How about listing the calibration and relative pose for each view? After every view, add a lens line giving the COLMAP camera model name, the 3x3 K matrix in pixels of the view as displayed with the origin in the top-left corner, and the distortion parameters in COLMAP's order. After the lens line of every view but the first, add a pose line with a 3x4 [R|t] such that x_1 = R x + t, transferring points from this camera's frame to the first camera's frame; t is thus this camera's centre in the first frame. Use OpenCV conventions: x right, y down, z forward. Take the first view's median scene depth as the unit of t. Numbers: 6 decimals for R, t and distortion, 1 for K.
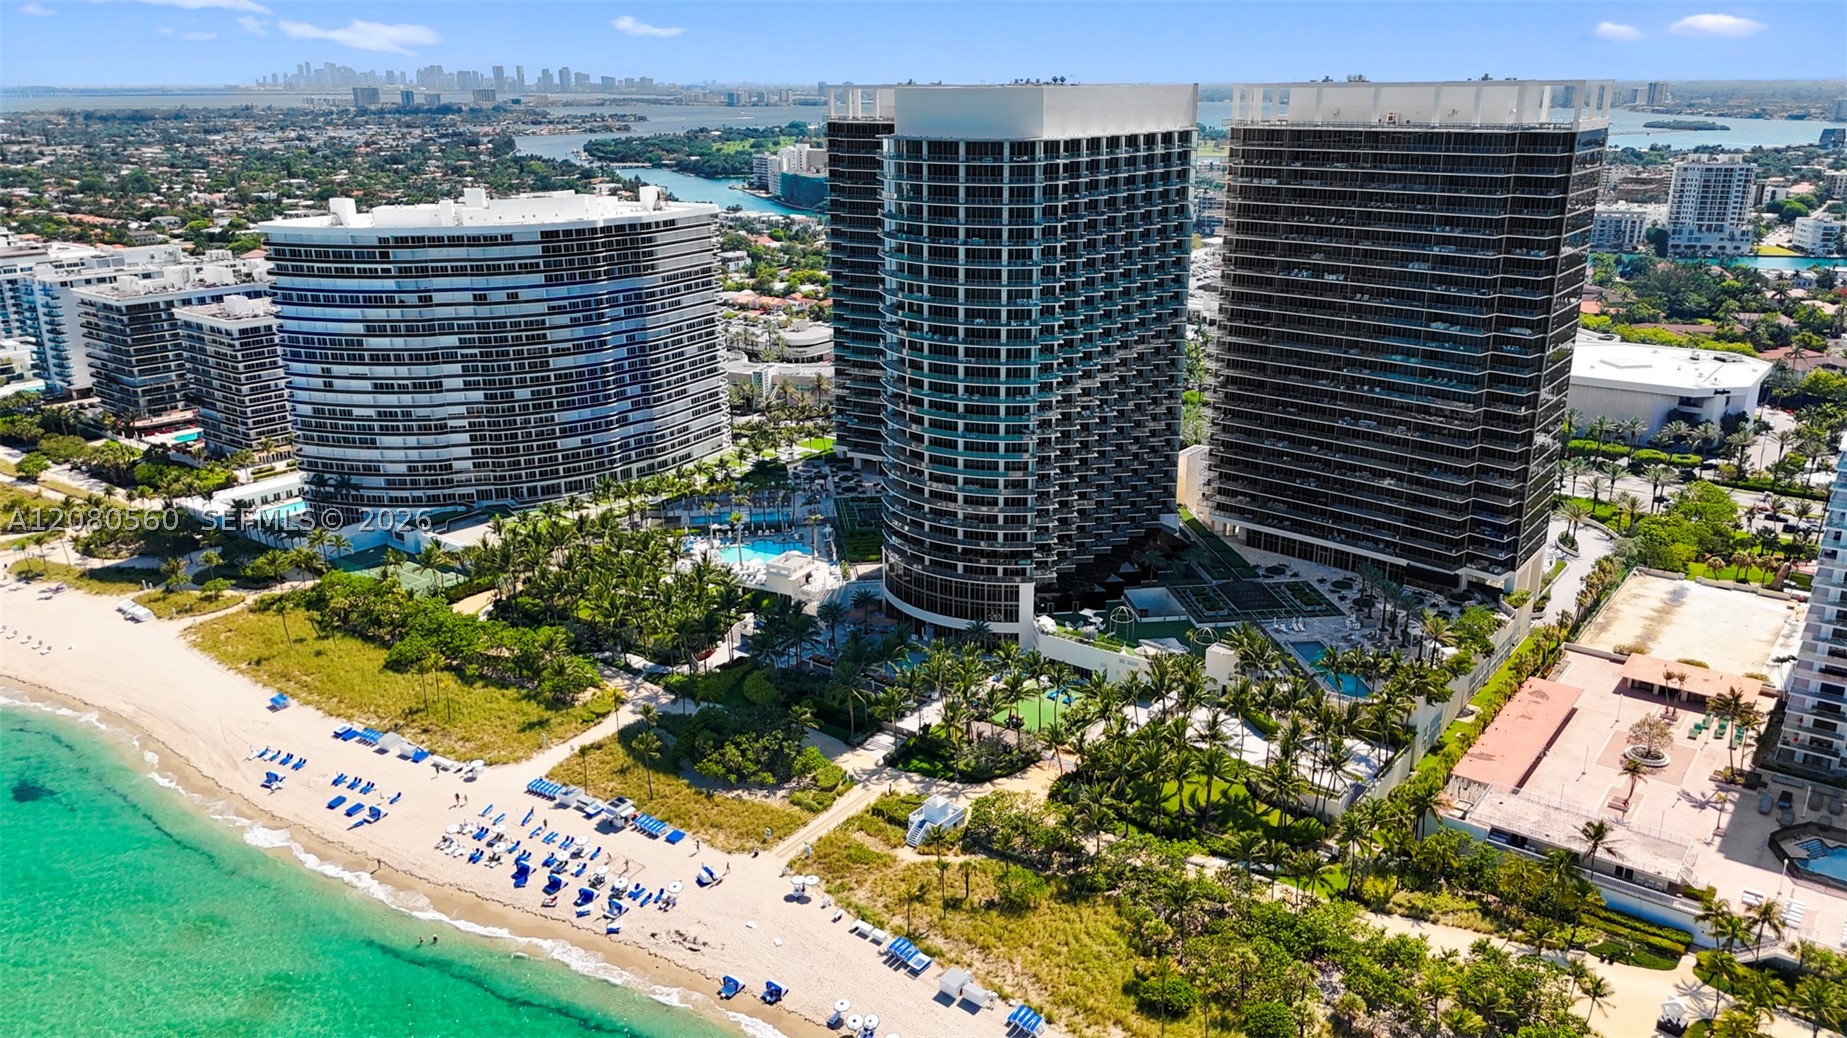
lens RADIAL K [[1353.0, 0, 928.1], [0, 1353.0, 523.9], [0, 0, 1]] dist [0.034701, -0.033214]
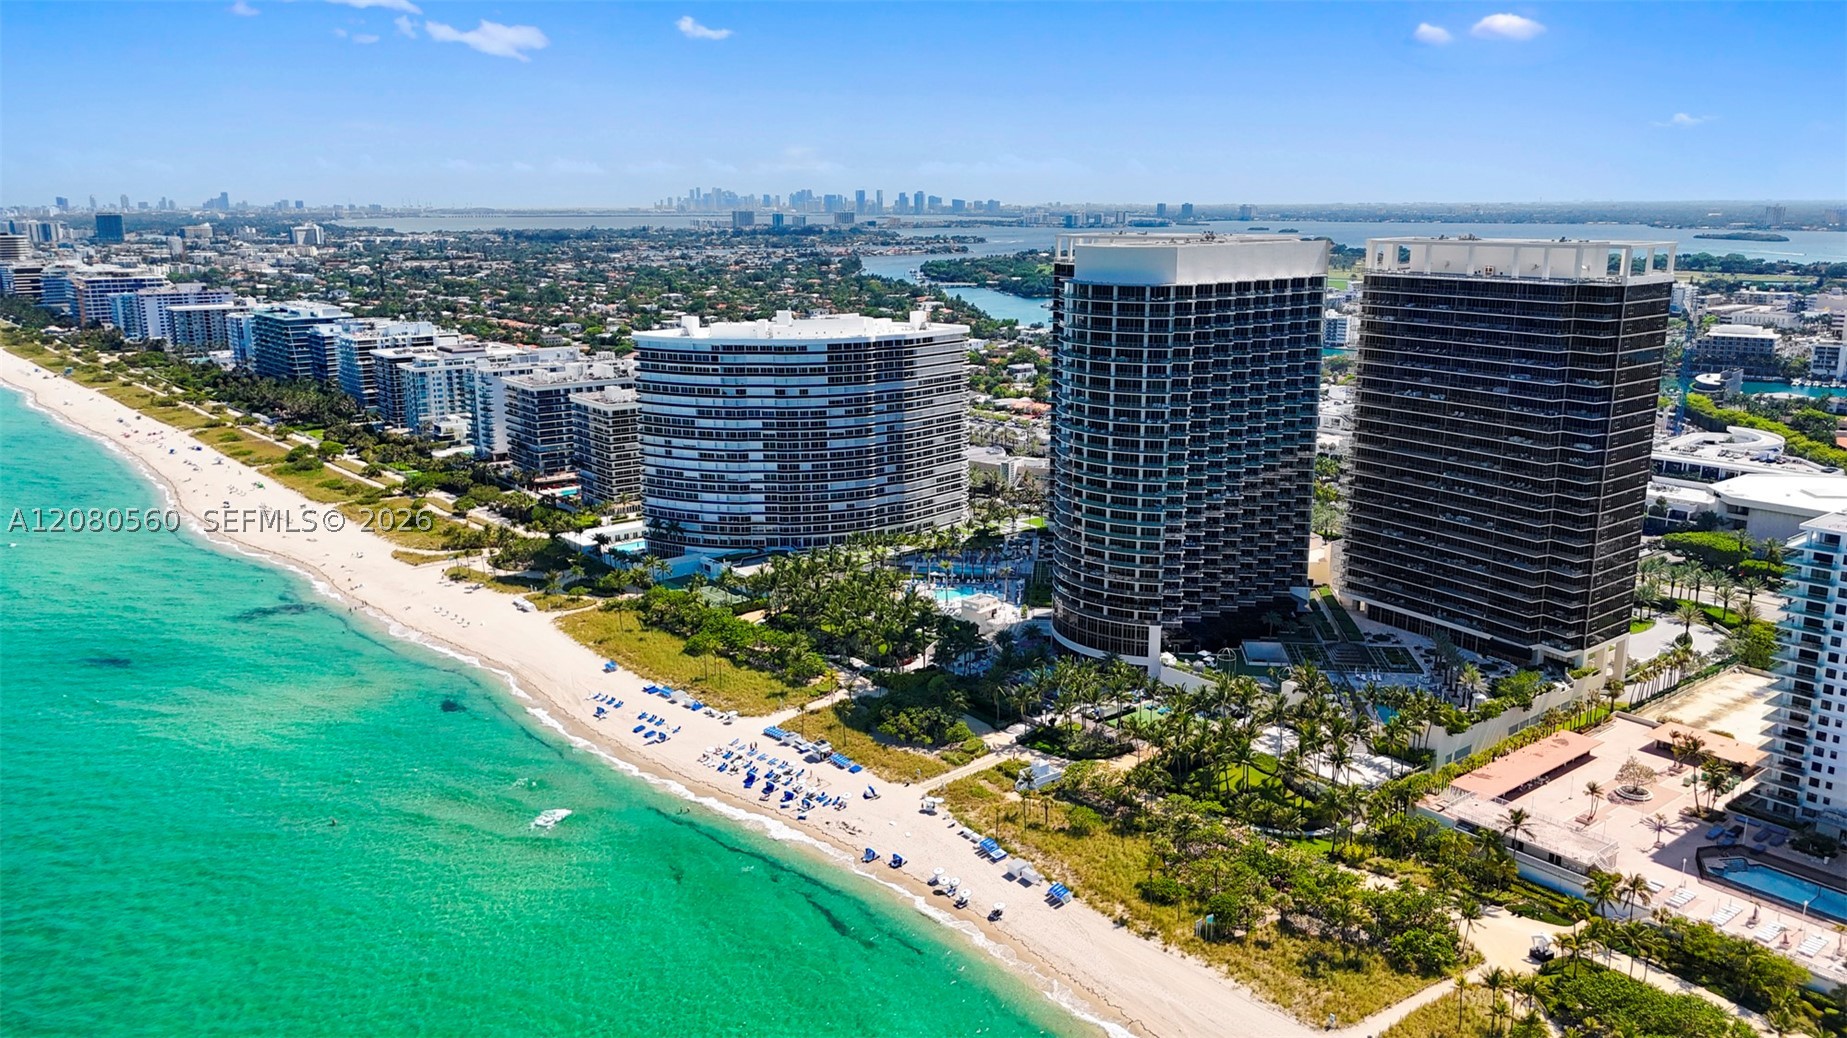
lens RADIAL K [[1353.0, 0, 925.6], [0, 1353.0, 522.3], [0, 0, 1]] dist [0.034701, -0.033214]
pose [[0.969789, 0.056523, -0.237306, 0.141455], [-0.076026, 0.994368, -0.073846, 0.051045], [0.231796, 0.089656, 0.968624, -0.257265]]
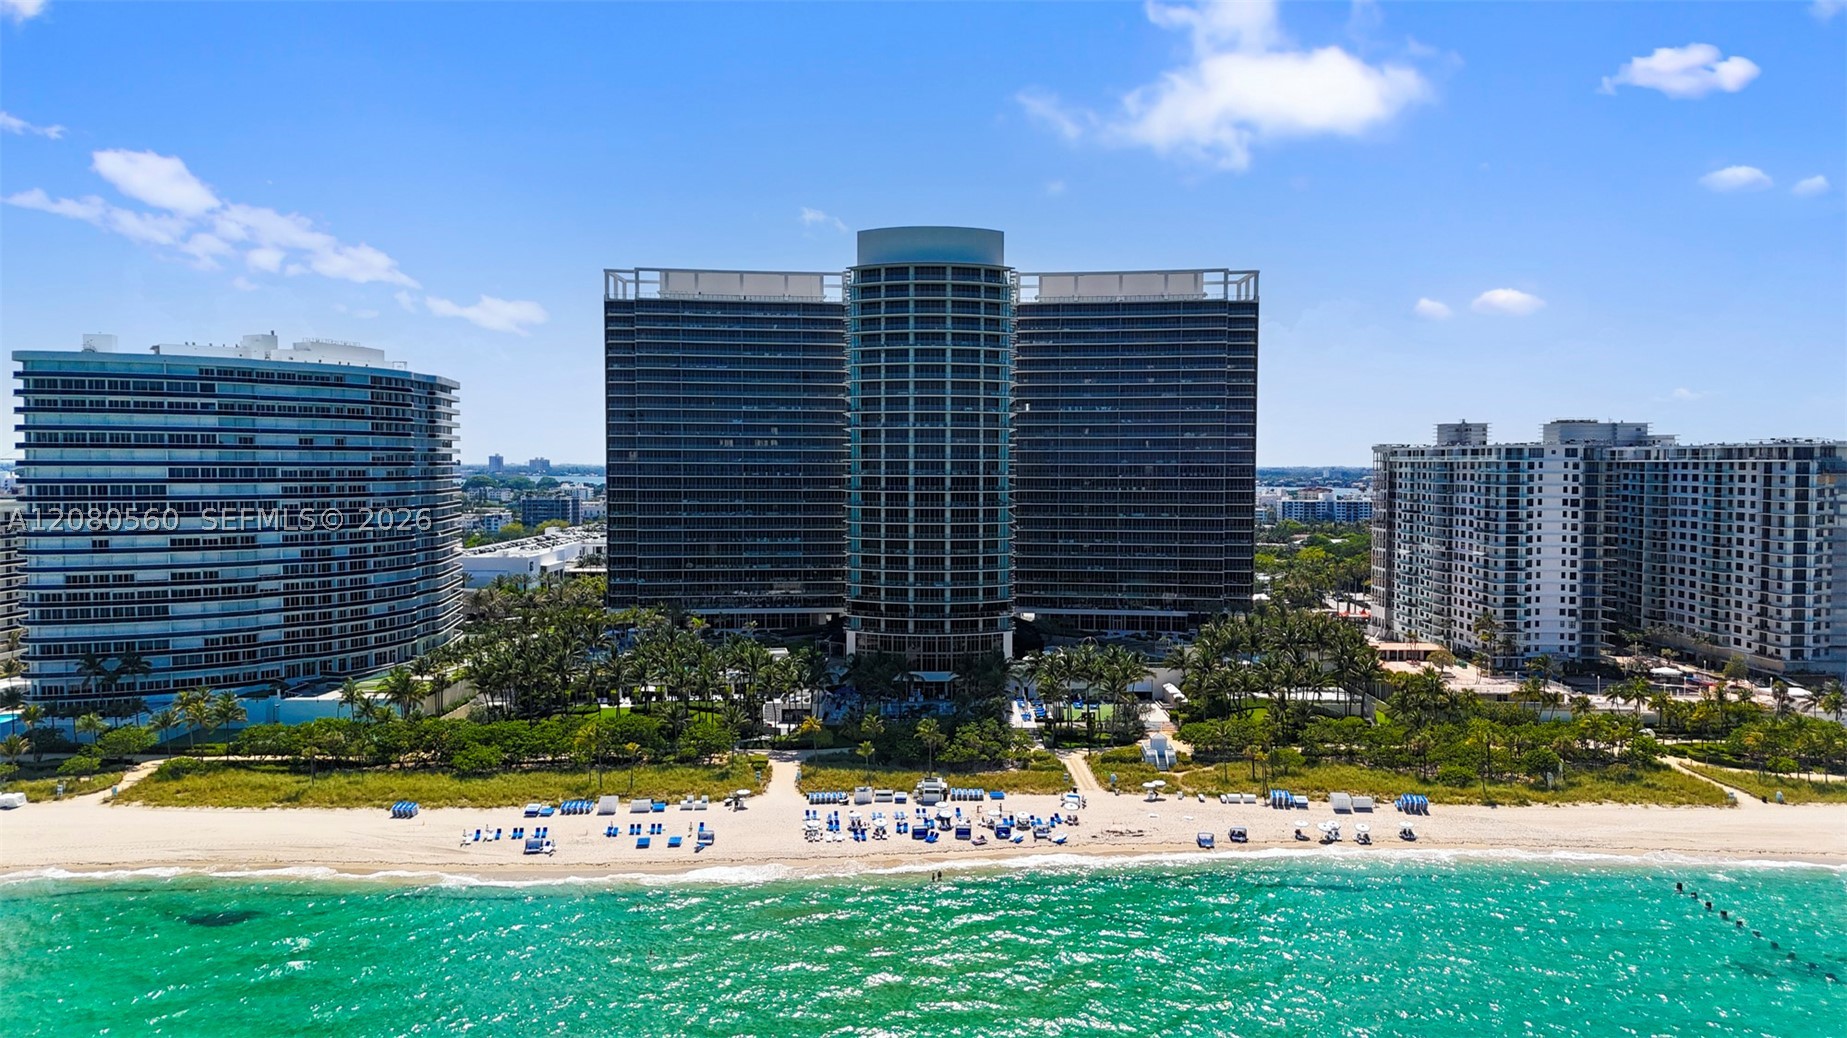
lens RADIAL K [[1353.0, 0, 927.7], [0, 1353.0, 516.5], [0, 0, 1]] dist [0.034701, -0.033214]
pose [[0.799521, -0.017709, 0.600378, -0.604867], [0.181230, 0.960092, -0.213025, 0.163936], [-0.572645, 0.279124, 0.770822, 0.095886]]
